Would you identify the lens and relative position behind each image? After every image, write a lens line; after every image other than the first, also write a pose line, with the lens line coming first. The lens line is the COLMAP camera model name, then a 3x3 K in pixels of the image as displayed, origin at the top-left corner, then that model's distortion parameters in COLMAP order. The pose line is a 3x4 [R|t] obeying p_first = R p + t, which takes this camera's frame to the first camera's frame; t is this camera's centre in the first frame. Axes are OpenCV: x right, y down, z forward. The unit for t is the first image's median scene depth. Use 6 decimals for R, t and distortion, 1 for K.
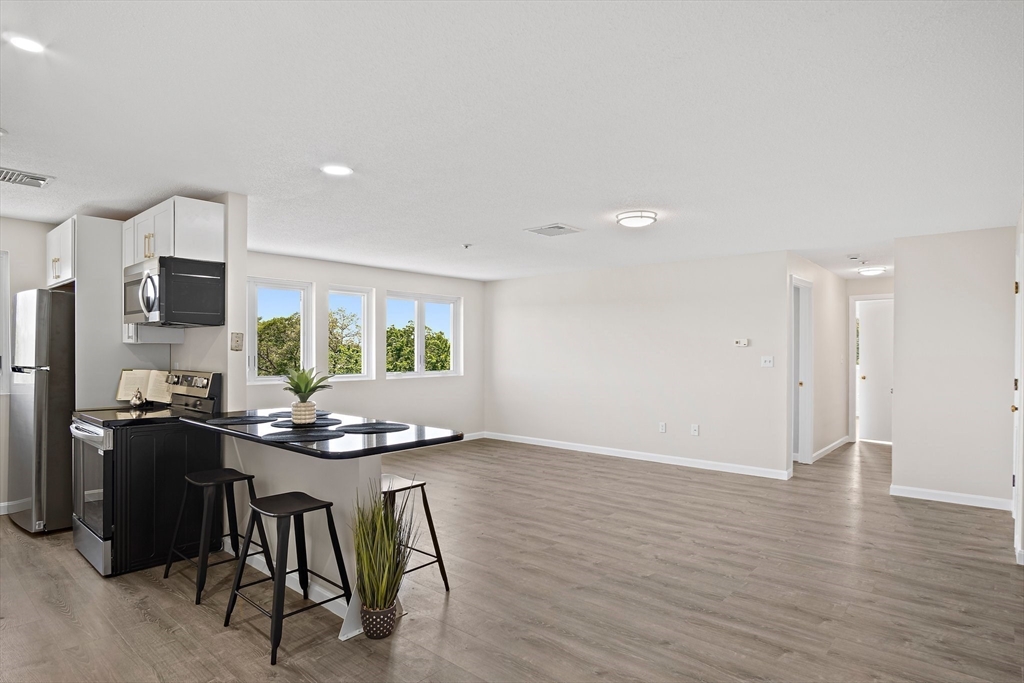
lens RADIAL K [[564.1, 0, 511.5], [0, 564.1, 366.9], [0, 0, 1]] dist [-0.017672, 0.001697]
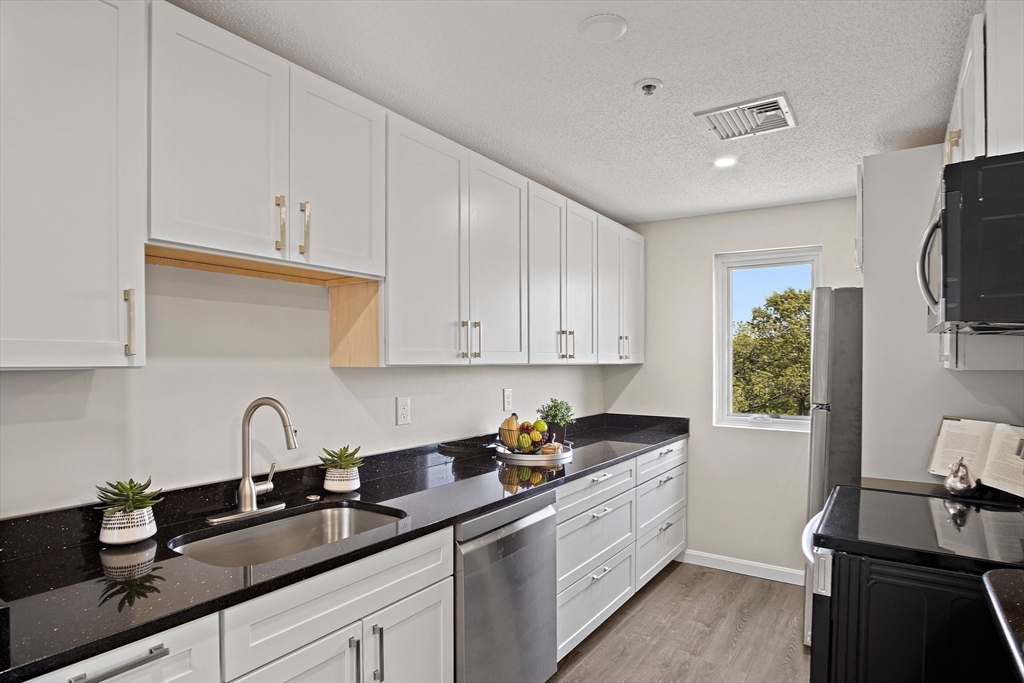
lens RADIAL K [[564.1, 0, 511.5], [0, 564.1, 366.9], [0, 0, 1]] dist [-0.017672, 0.001697]
pose [[0.125085, 0.006439, -0.992125, -0.224033], [-0.027559, 0.999616, 0.003013, -0.035476], [0.991763, 0.026965, 0.125215, 0.545320]]
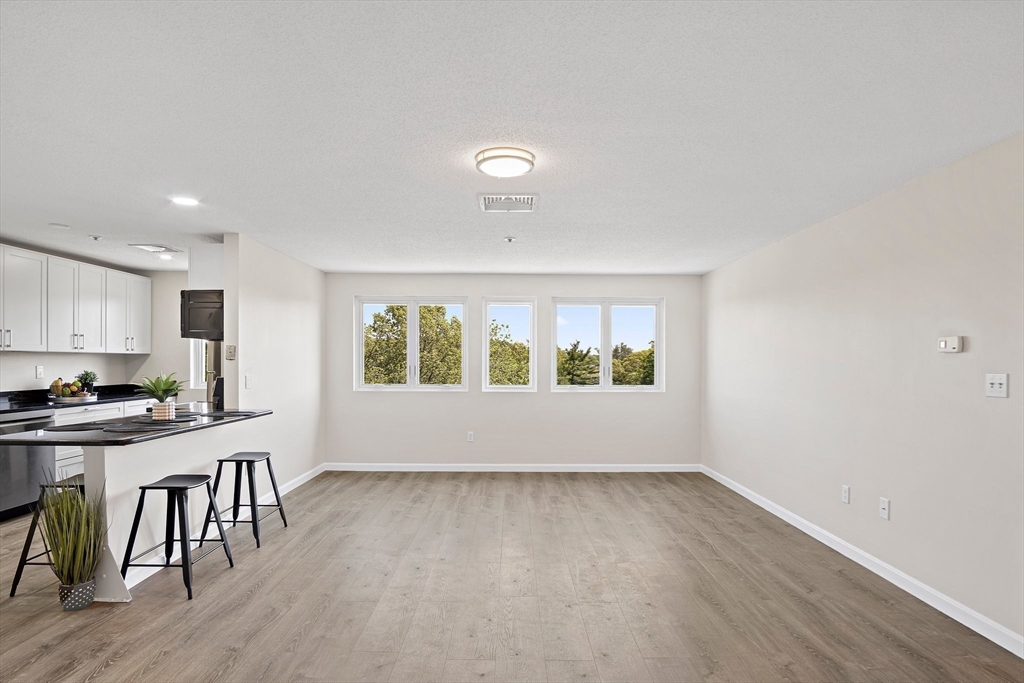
lens RADIAL K [[564.1, 0, 511.5], [0, 564.1, 366.9], [0, 0, 1]] dist [-0.017672, 0.001697]
pose [[0.657913, 0.007521, -0.753056, 0.800587], [-0.025134, 0.999612, -0.011974, -0.012789], [0.752674, 0.026805, 0.657847, 0.611330]]
